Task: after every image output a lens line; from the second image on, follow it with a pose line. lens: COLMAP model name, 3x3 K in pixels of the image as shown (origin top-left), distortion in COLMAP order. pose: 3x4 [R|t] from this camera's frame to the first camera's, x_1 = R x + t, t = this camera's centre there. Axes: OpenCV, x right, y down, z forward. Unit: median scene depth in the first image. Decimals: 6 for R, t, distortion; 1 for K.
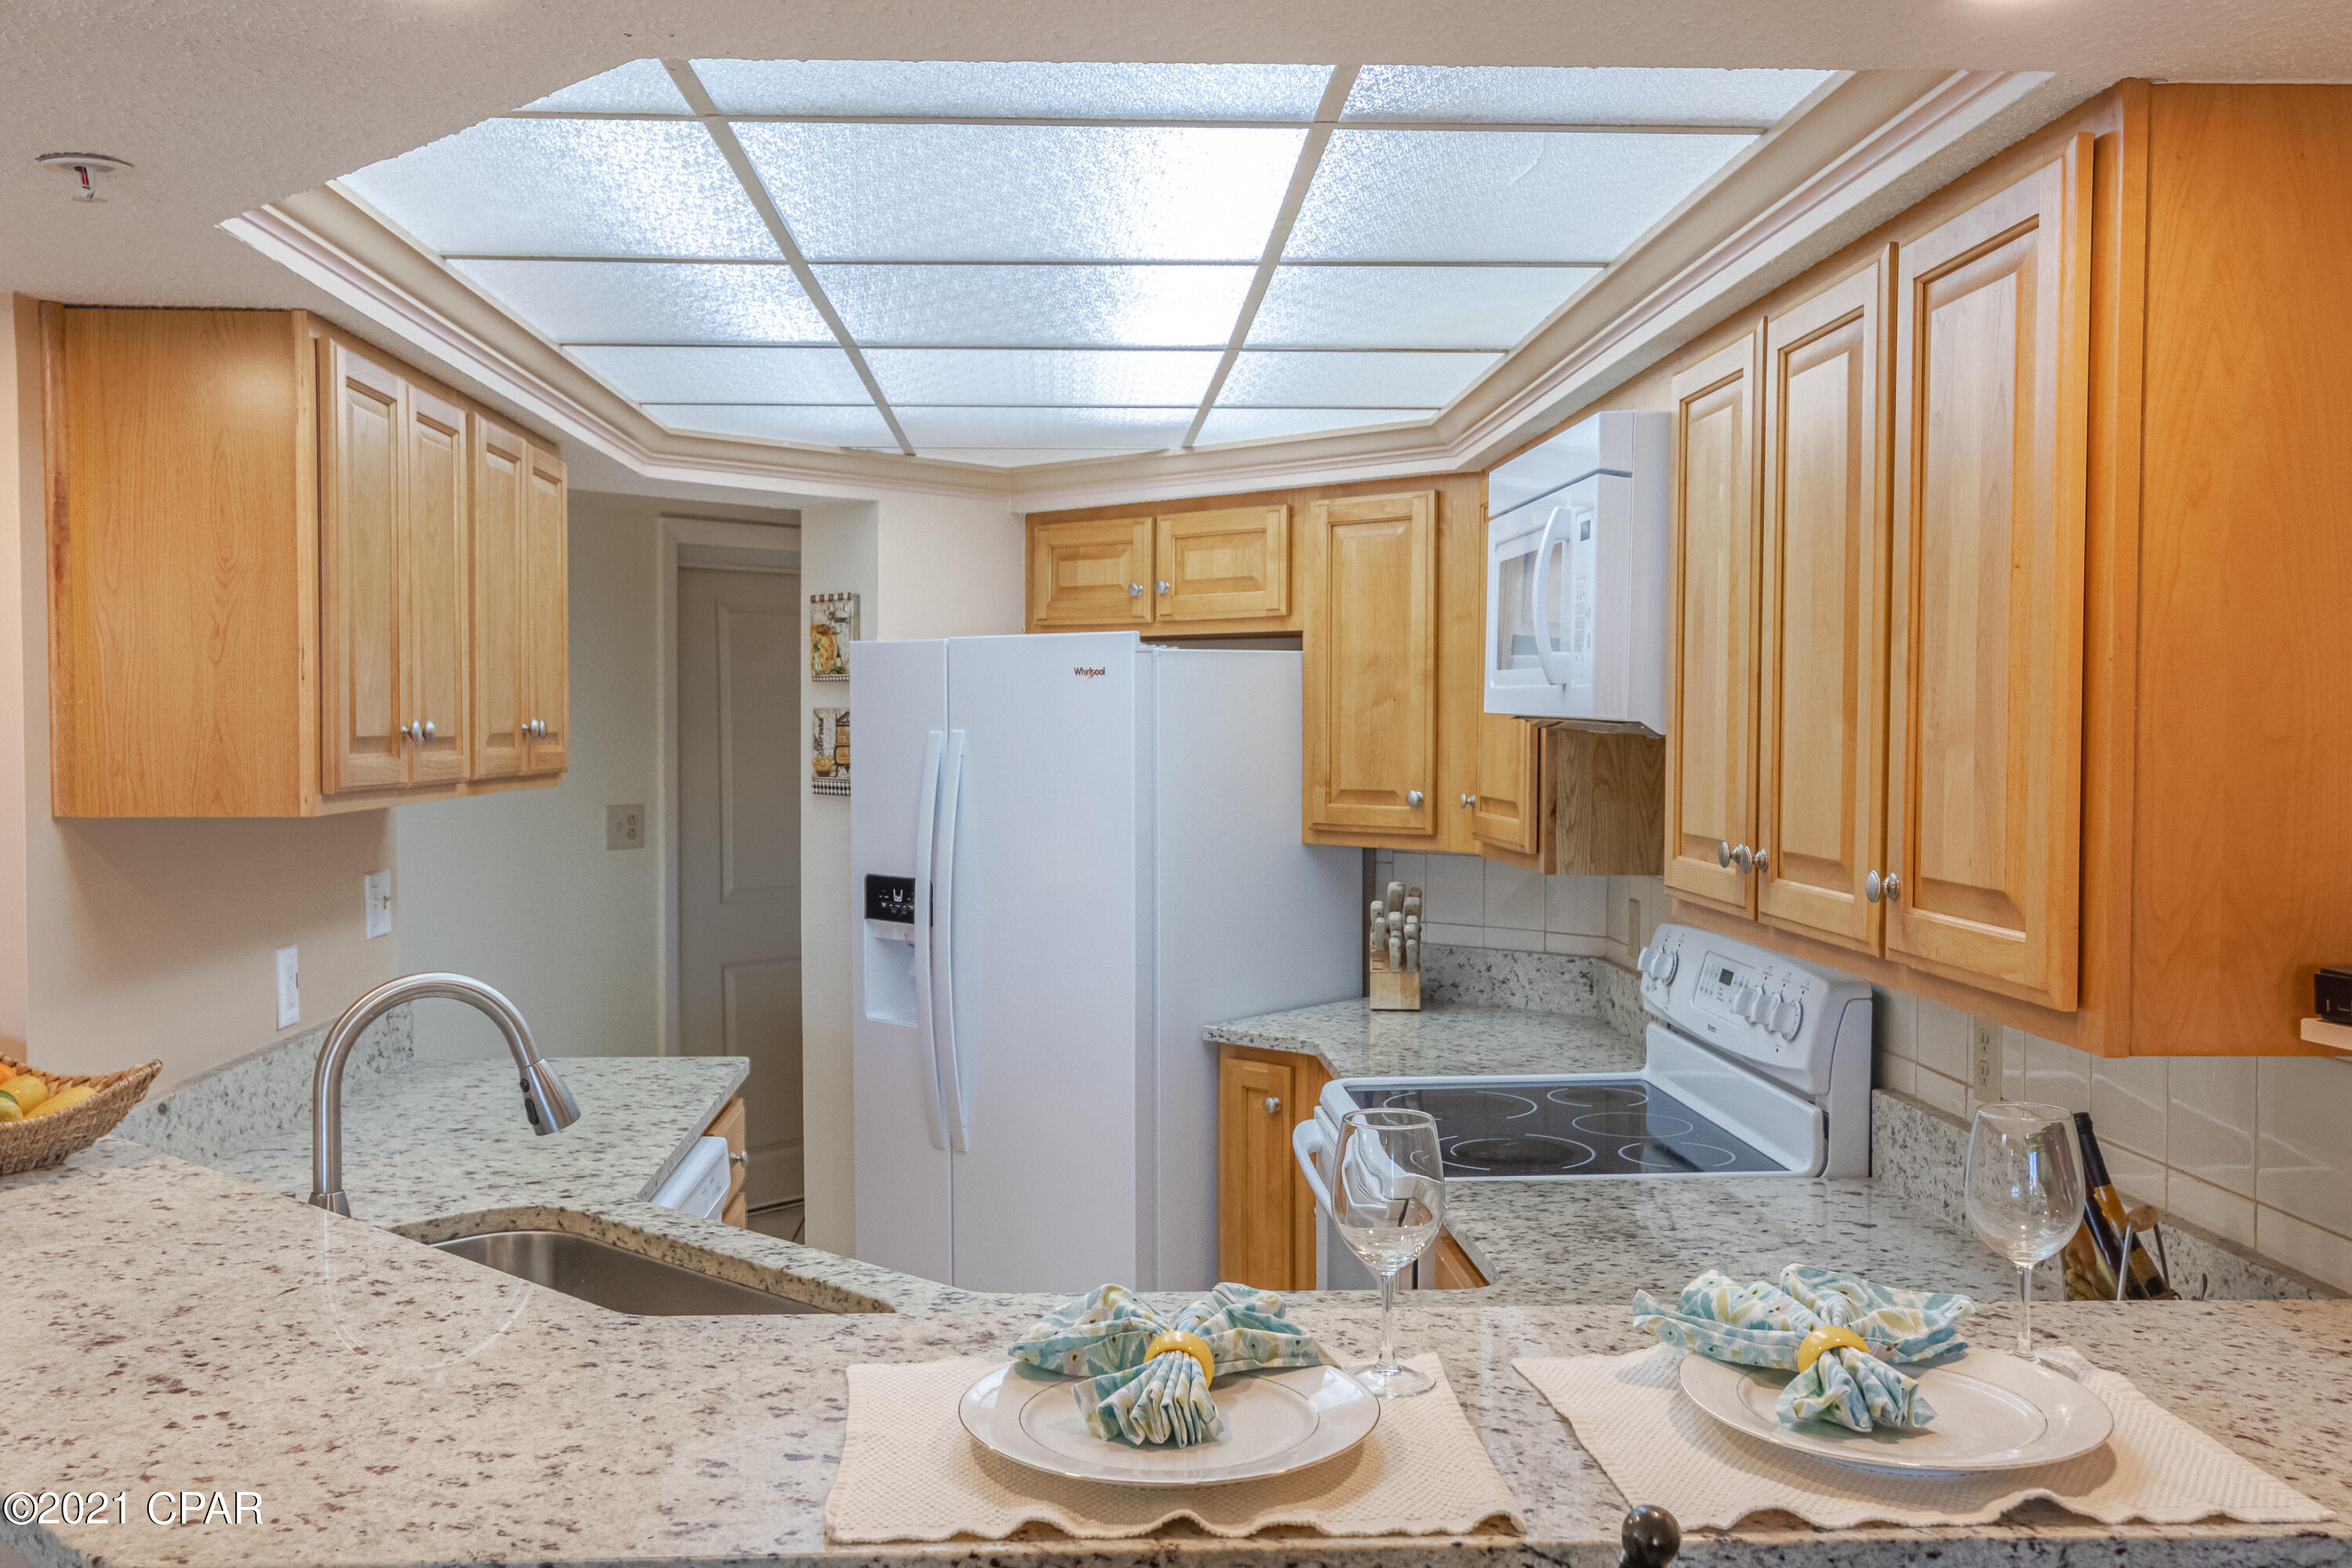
lens RADIAL K [[2078.2, 0, 1170.3], [0, 2078.2, 778.2], [0, 0, 1]] dist [-0.009457, -0.001292]
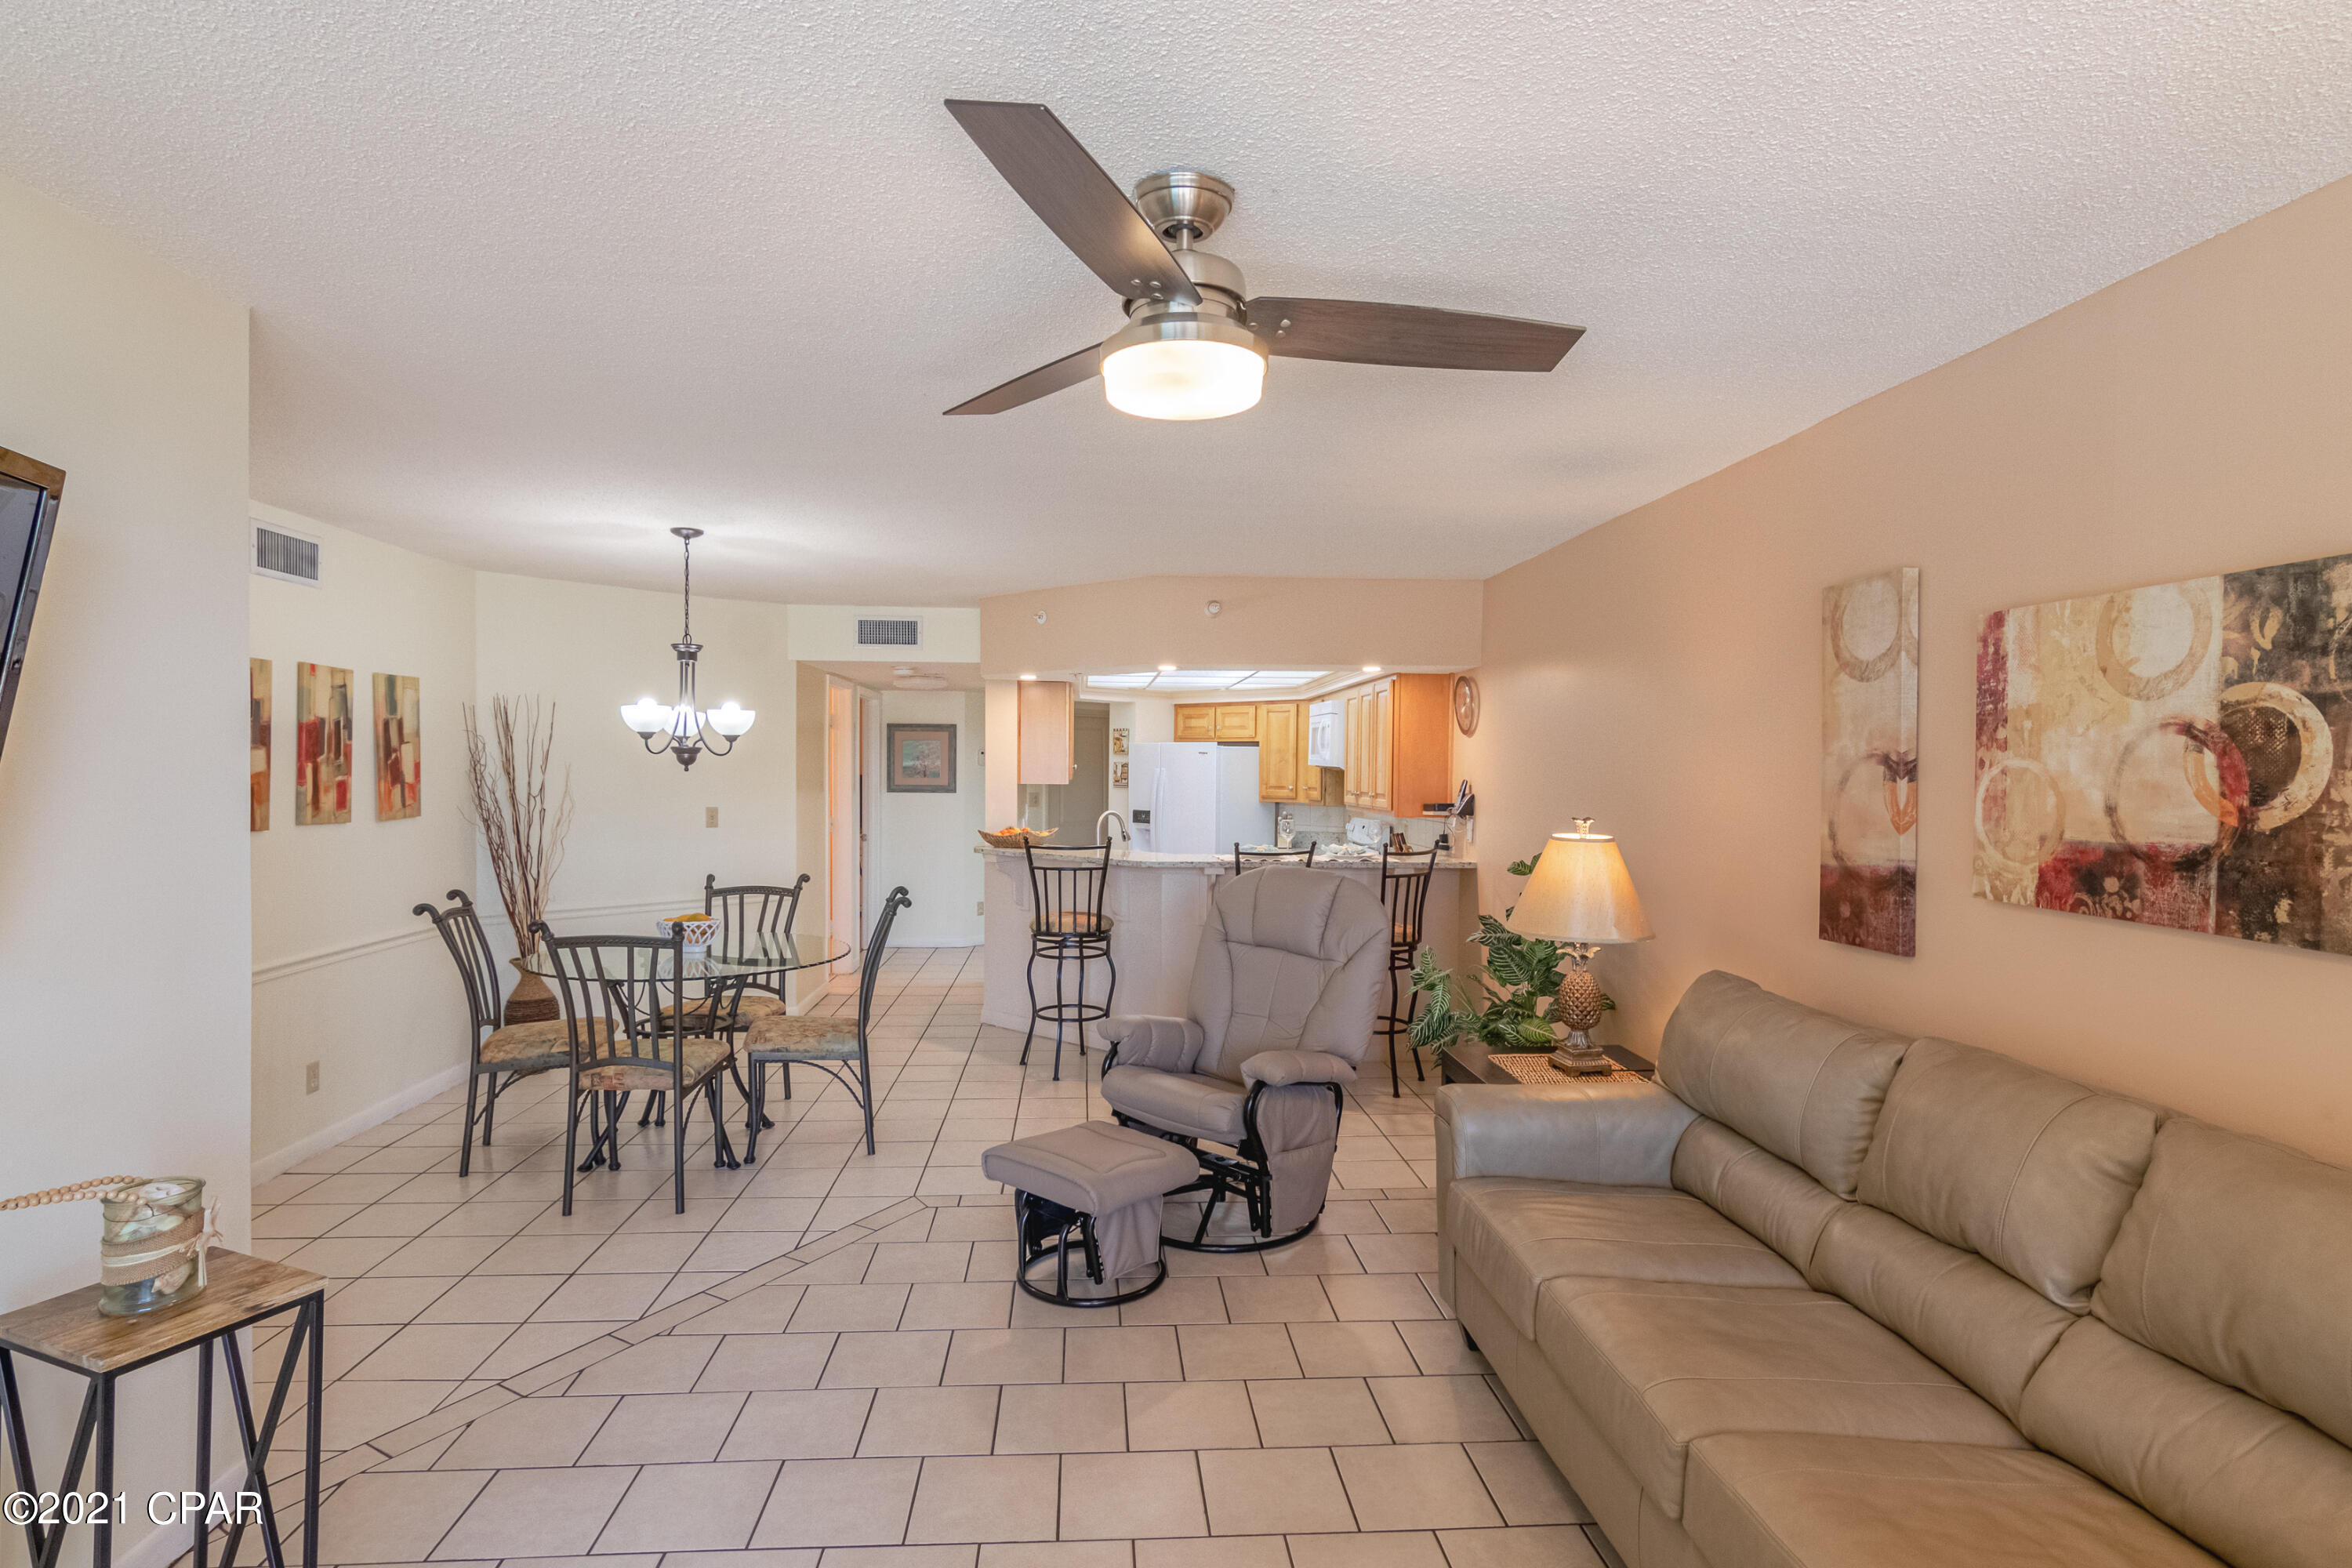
lens RADIAL K [[1202.4, 0, 1160.0], [0, 1202.4, 794.2], [0, 0, 1]] dist [-0.009794, 0.004324]
pose [[0.999932, 0.006208, 0.009917, -0.127736], [-0.006155, 0.999966, -0.005431, 0.032259], [-0.009951, 0.005370, 0.999936, -1.069659]]
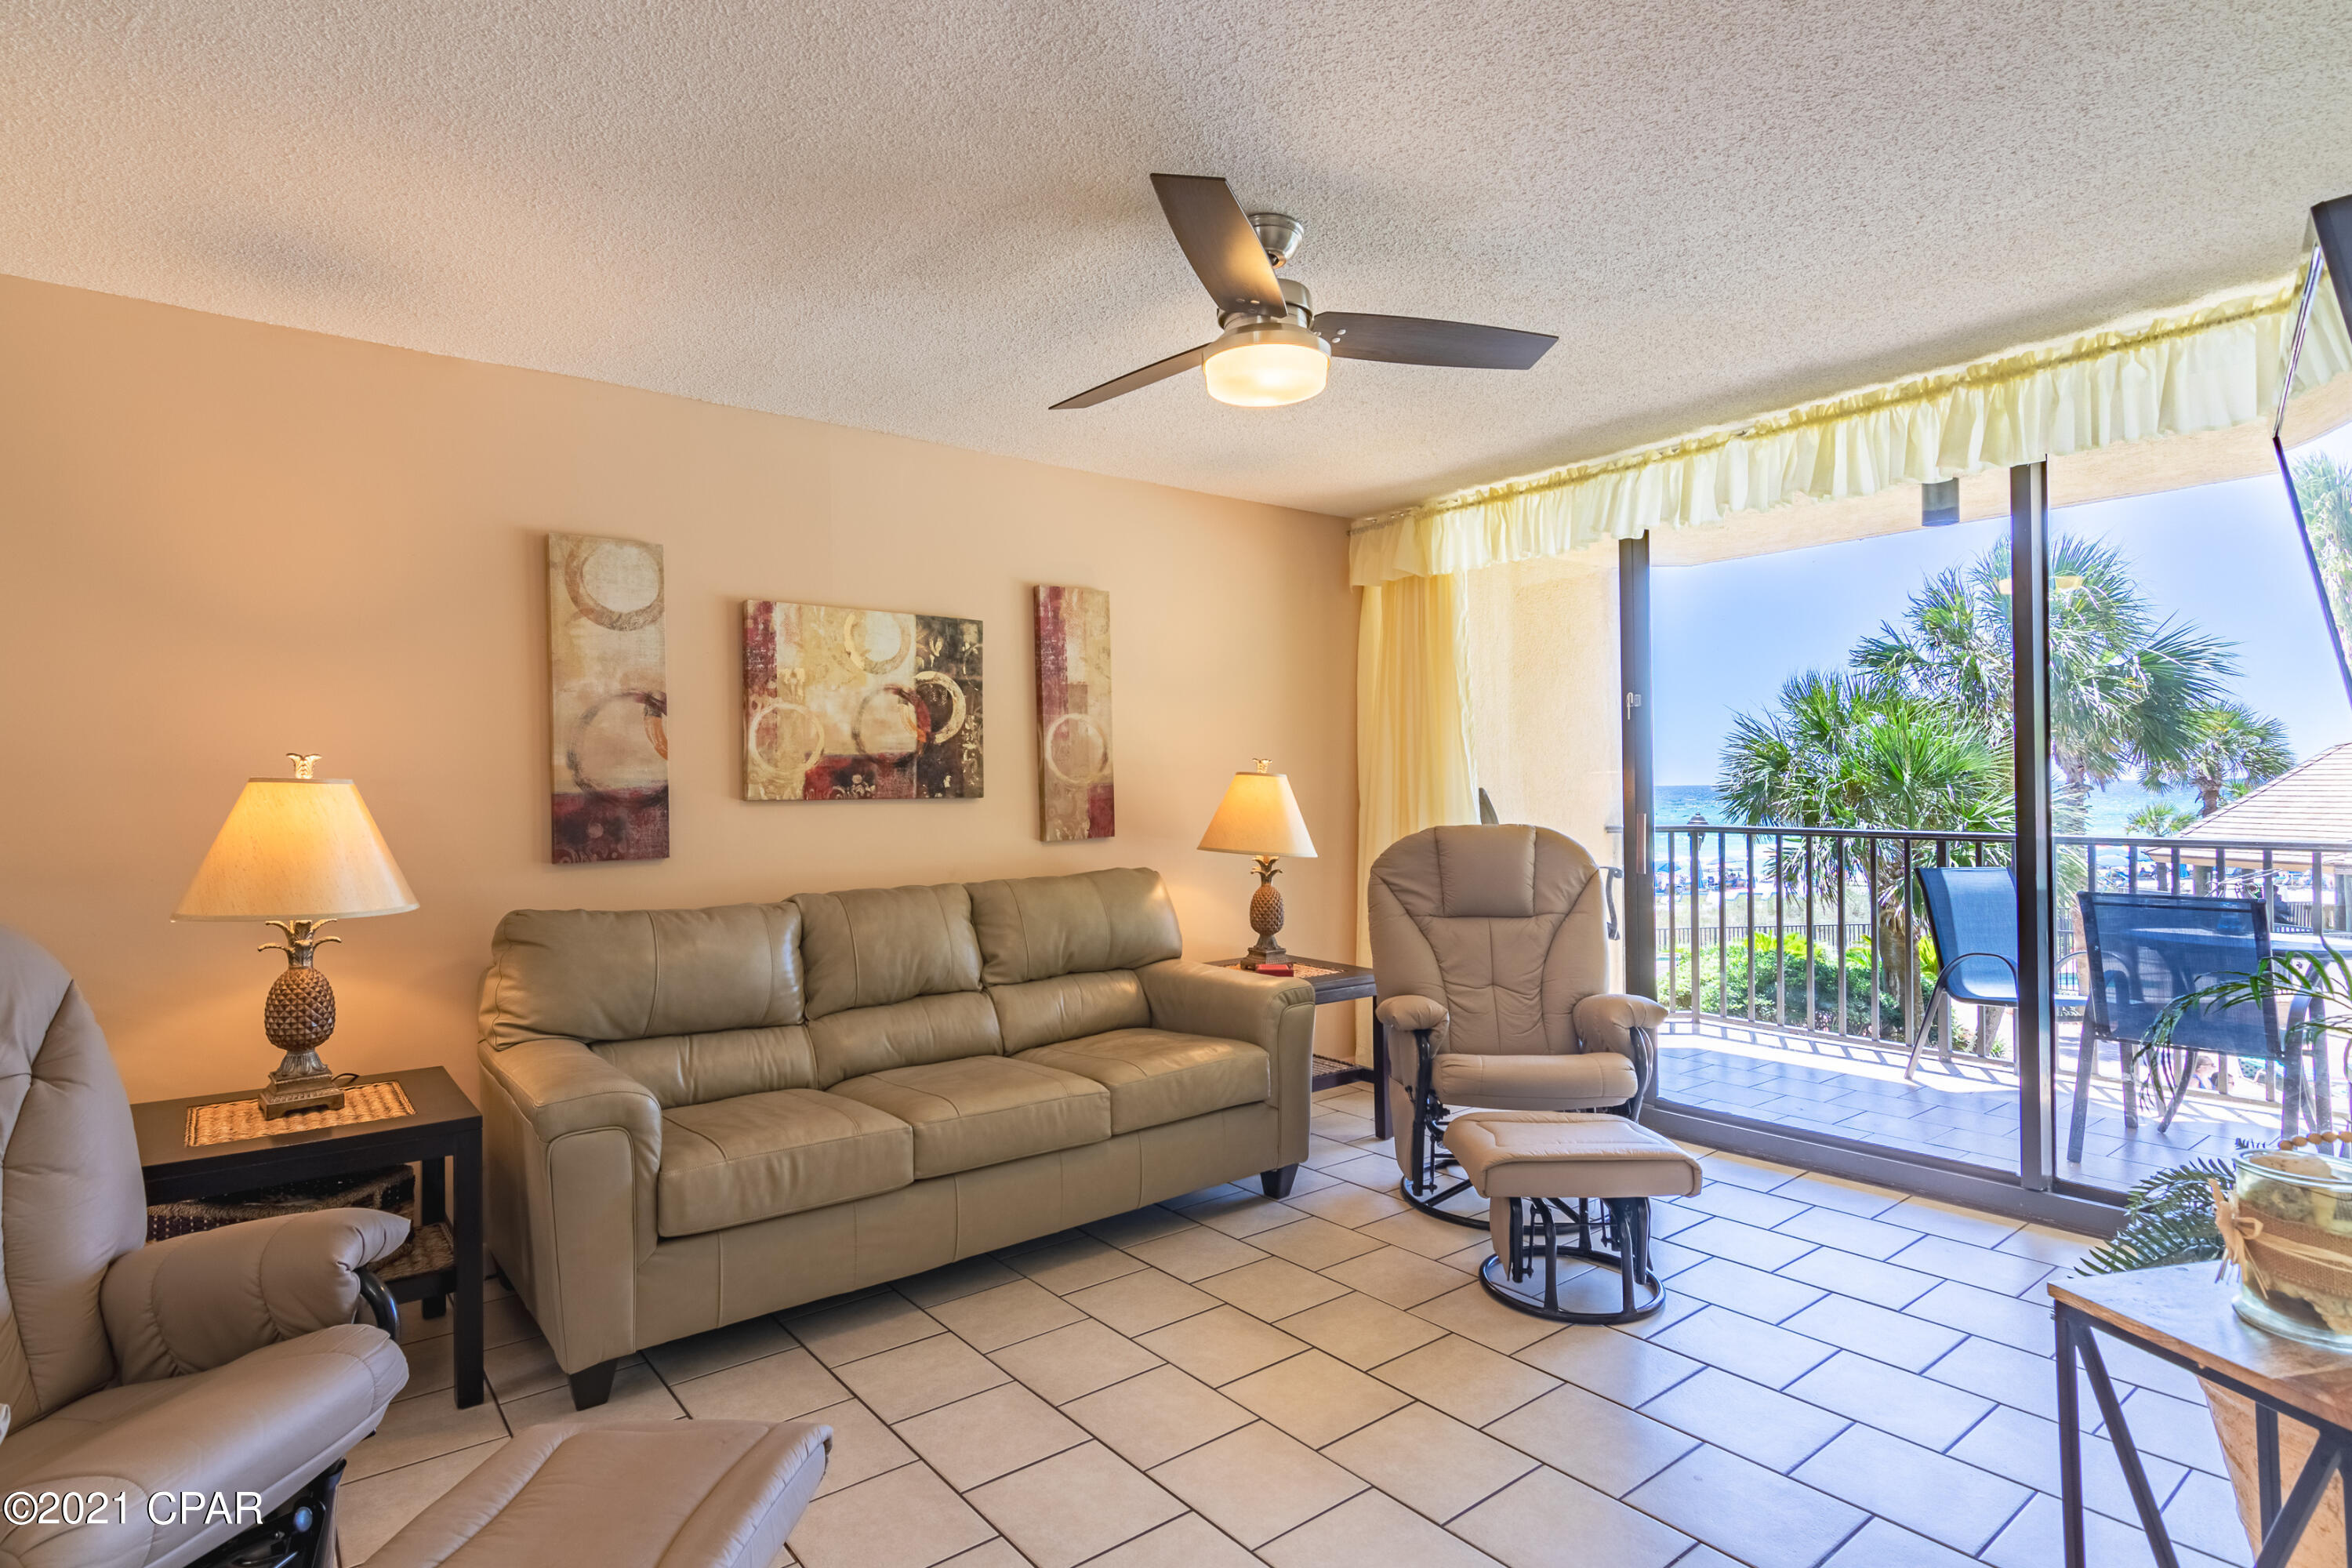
lens RADIAL K [[1202.4, 0, 1150.5], [0, 1202.4, 793.6], [0, 0, 1]] dist [-0.009794, 0.004324]
pose [[-0.570395, -0.000630, 0.821370, -0.554551], [0.034134, 0.999118, 0.024471, 0.061360], [-0.820661, 0.041995, -0.569870, -0.254000]]
